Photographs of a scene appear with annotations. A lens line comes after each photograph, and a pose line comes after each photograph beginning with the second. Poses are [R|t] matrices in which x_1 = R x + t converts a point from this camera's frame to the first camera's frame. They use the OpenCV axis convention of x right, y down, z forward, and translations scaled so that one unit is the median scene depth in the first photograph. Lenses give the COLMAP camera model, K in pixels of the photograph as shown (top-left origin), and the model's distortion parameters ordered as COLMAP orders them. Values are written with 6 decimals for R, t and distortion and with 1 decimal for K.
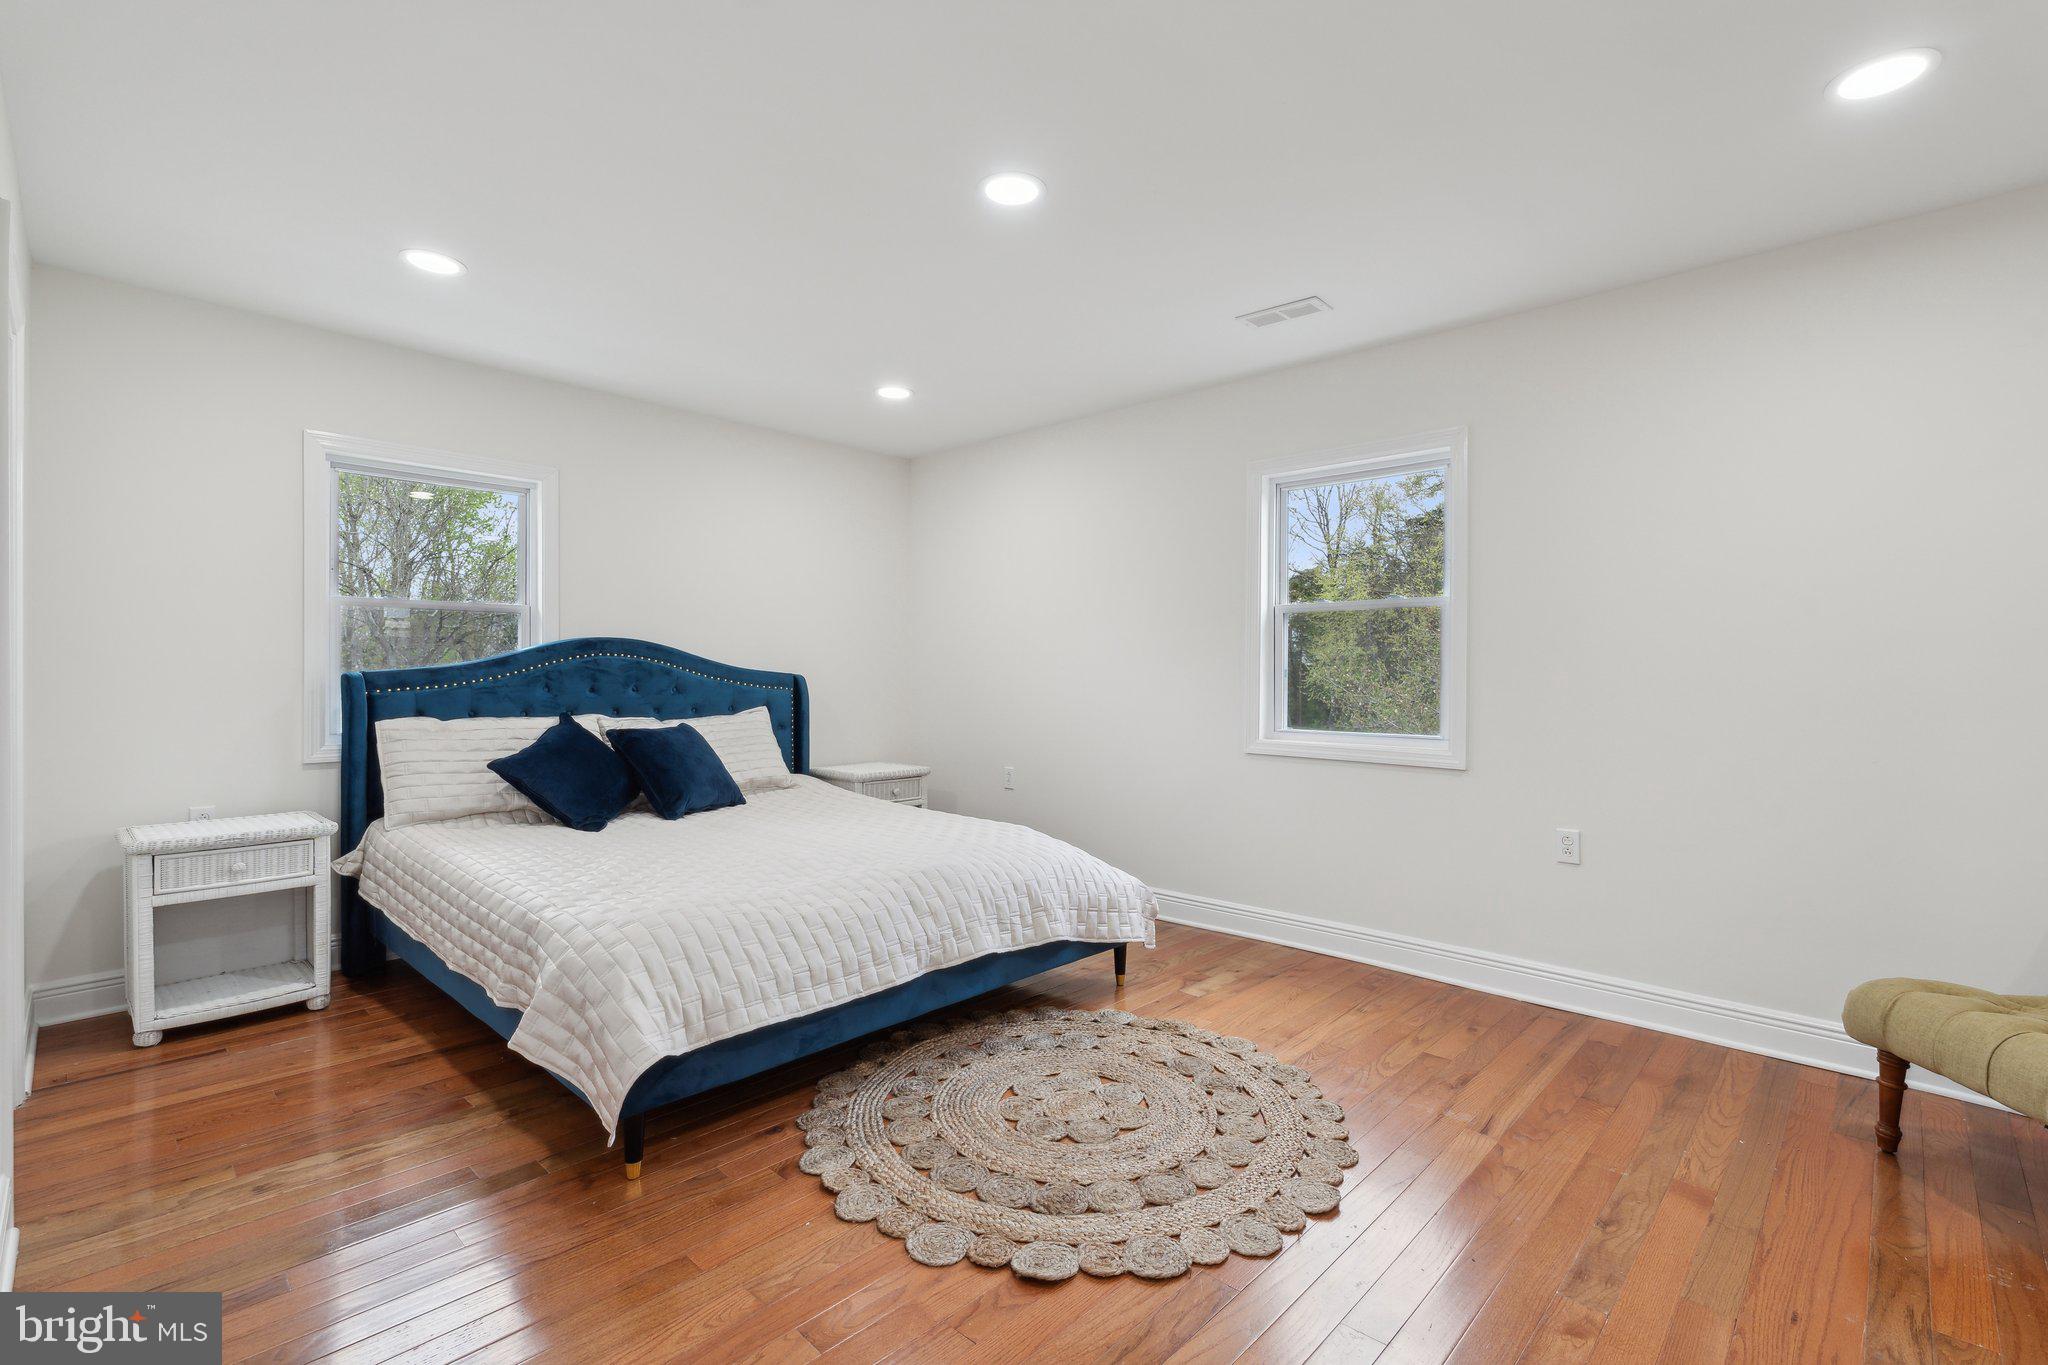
lens RADIAL K [[932.1, 0, 1020.4], [0, 932.1, 682.2], [0, 0, 1]] dist [-0.000722, 0.000837]
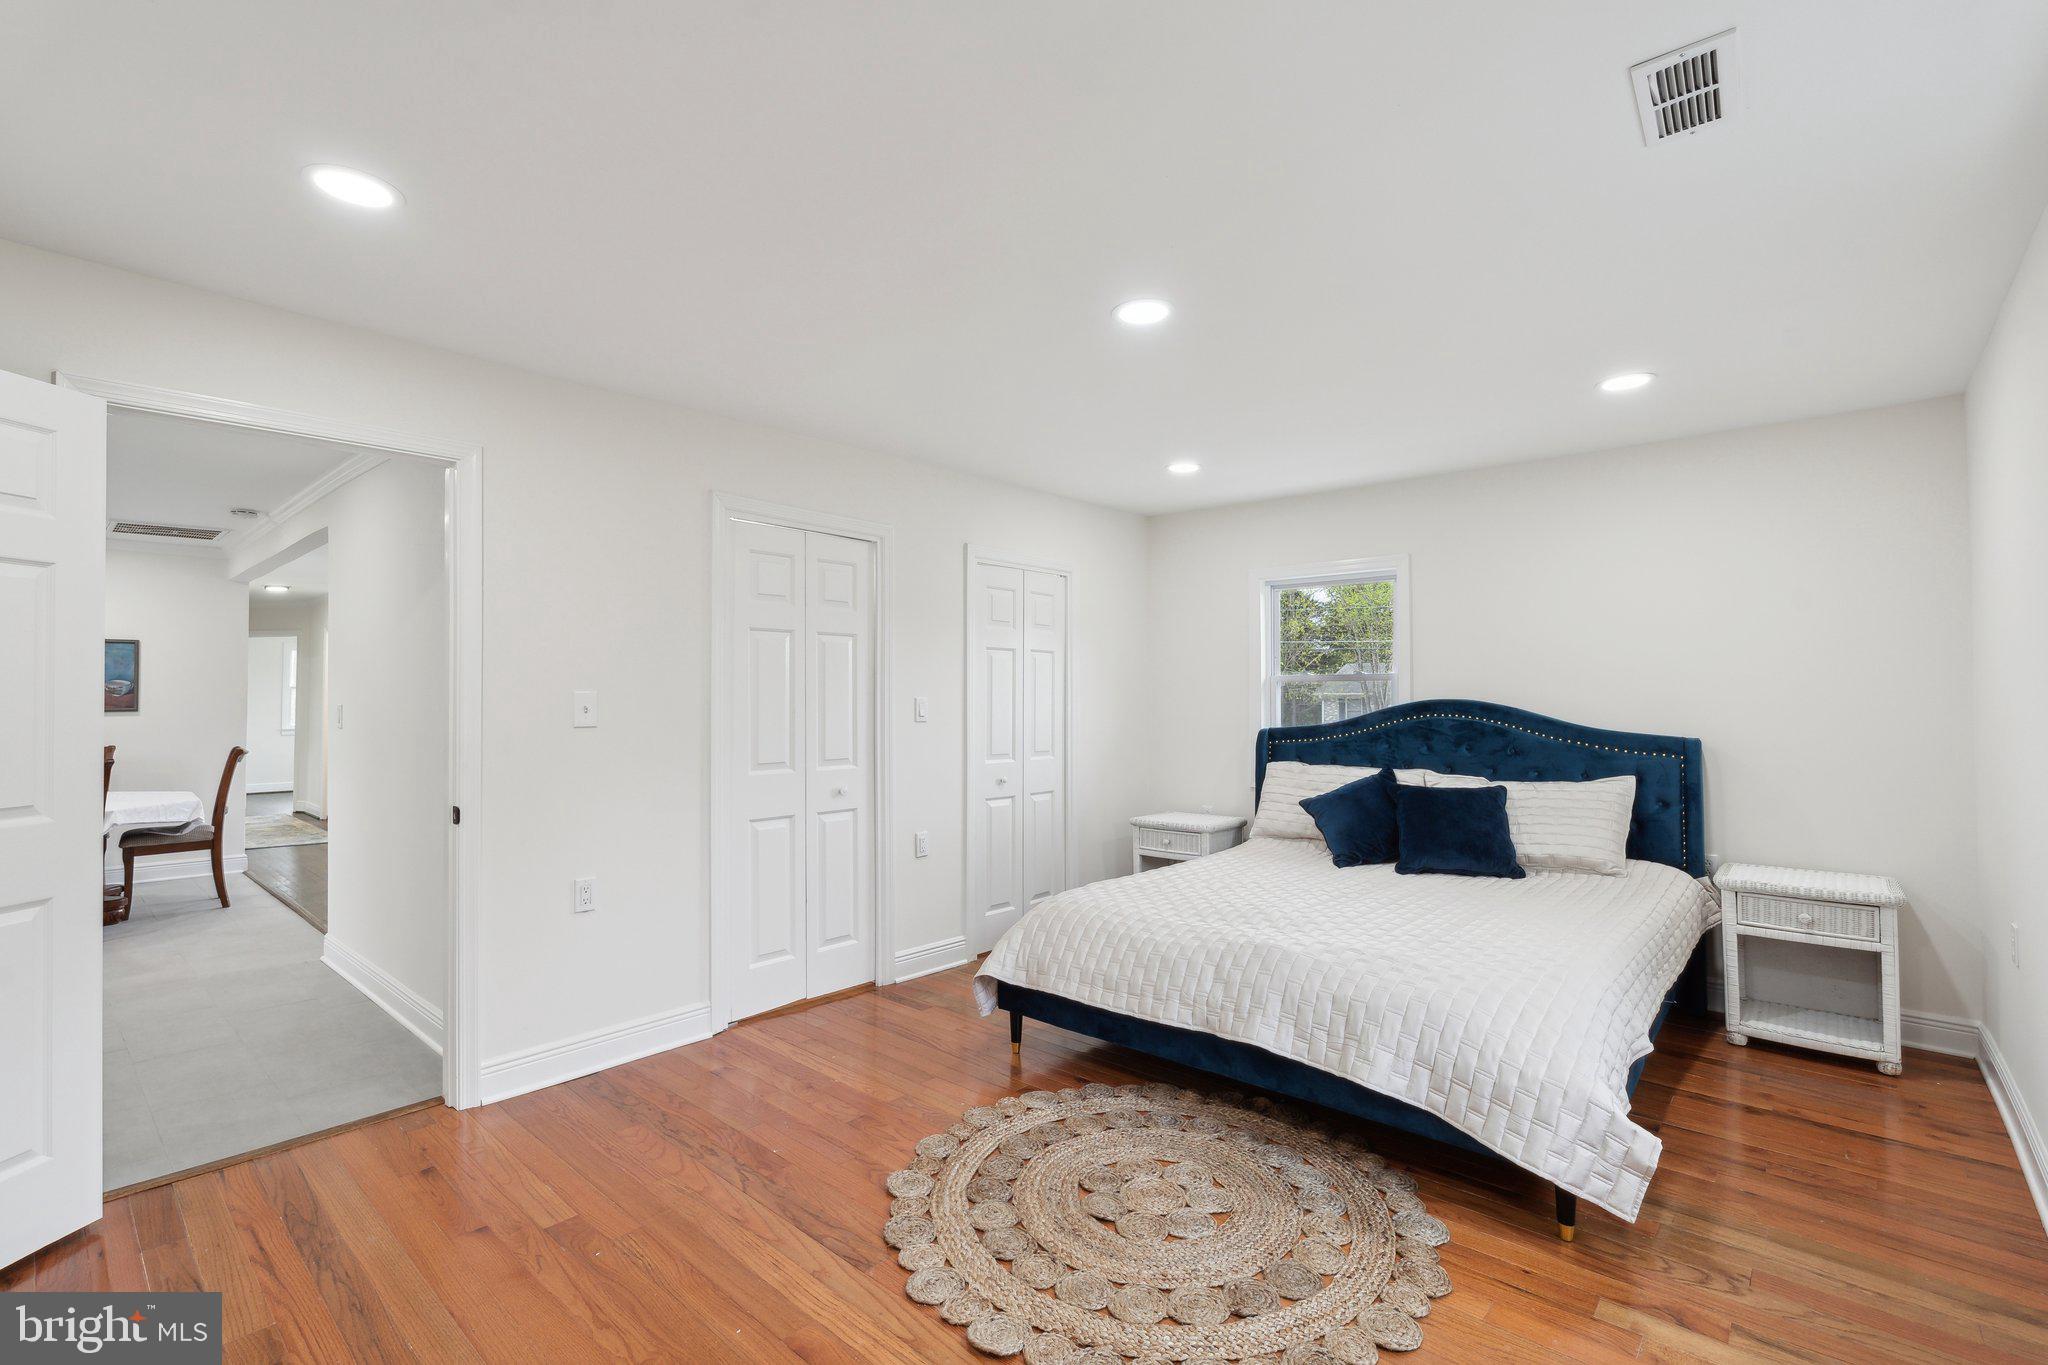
lens RADIAL K [[932.1, 0, 1026.4], [0, 932.1, 683.7], [0, 0, 1]] dist [-0.000722, 0.000837]
pose [[0.023150, -0.020403, -0.999524, 0.615483], [-0.007599, 0.999759, -0.020584, -0.039389], [0.999703, 0.008072, 0.022989, 0.491471]]
